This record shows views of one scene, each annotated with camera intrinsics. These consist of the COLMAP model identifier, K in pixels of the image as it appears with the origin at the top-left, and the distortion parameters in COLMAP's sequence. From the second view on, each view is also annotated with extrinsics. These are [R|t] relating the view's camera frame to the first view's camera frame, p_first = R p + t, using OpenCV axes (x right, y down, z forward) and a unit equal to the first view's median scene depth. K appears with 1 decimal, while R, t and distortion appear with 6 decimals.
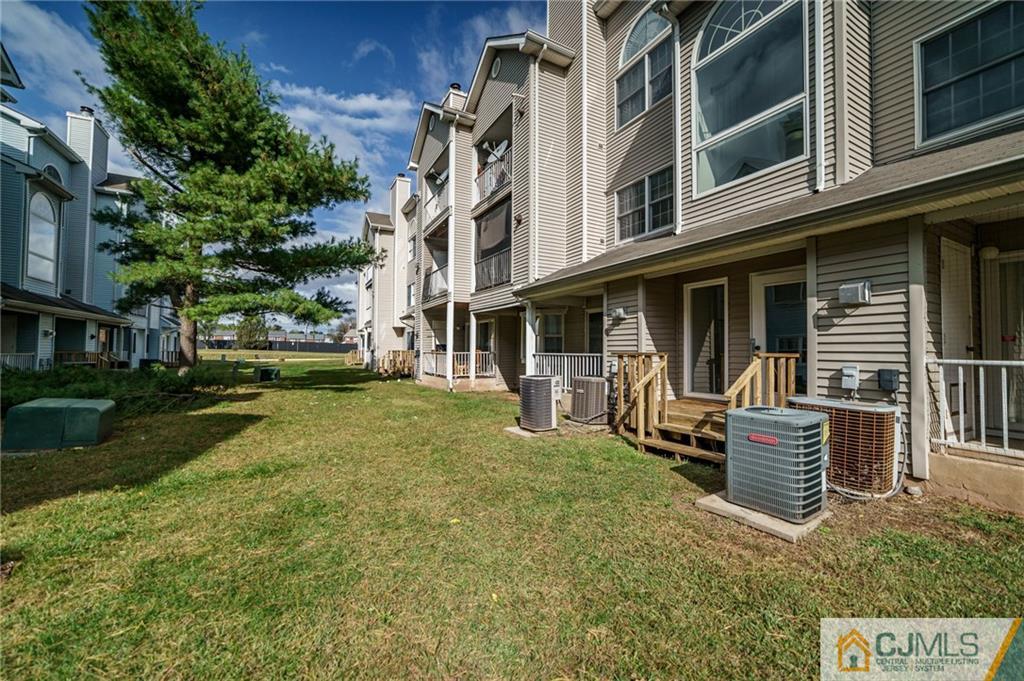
lens RADIAL K [[401.7, 0, 509.2], [0, 401.7, 341.2], [0, 0, 1]] dist [0.002340, 0.000297]
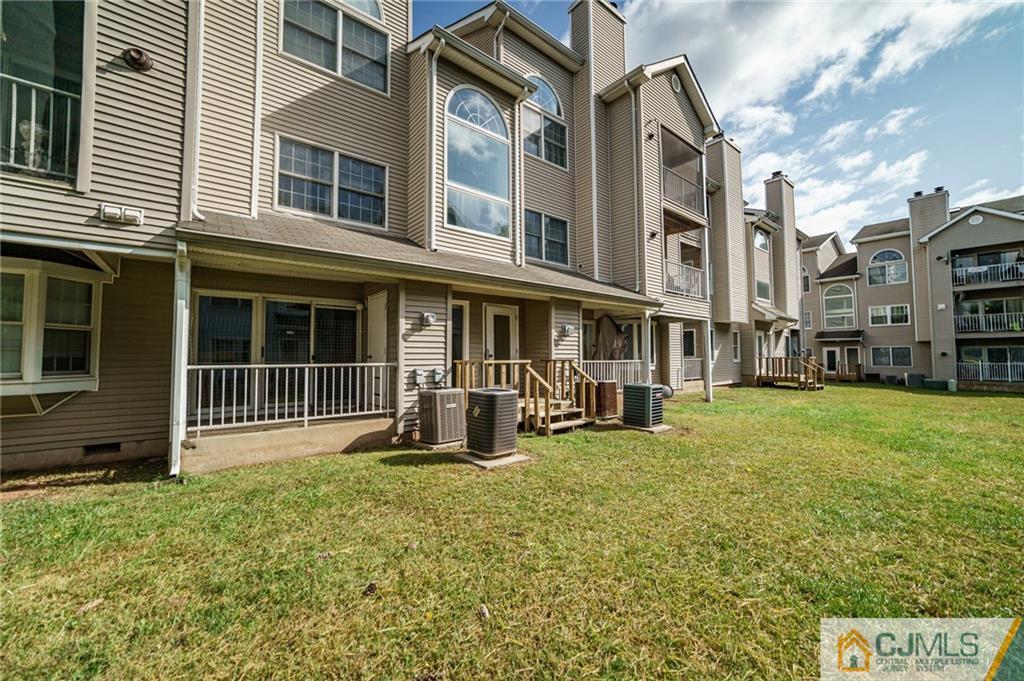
lens RADIAL K [[401.7, 0, 509.2], [0, 401.7, 339.1], [0, 0, 1]] dist [0.002340, 0.000297]
pose [[-0.173814, 0.039563, 0.983984, -0.622146], [-0.018976, 0.998873, -0.043513, 0.014277], [-0.984596, -0.026235, -0.172867, 0.909030]]
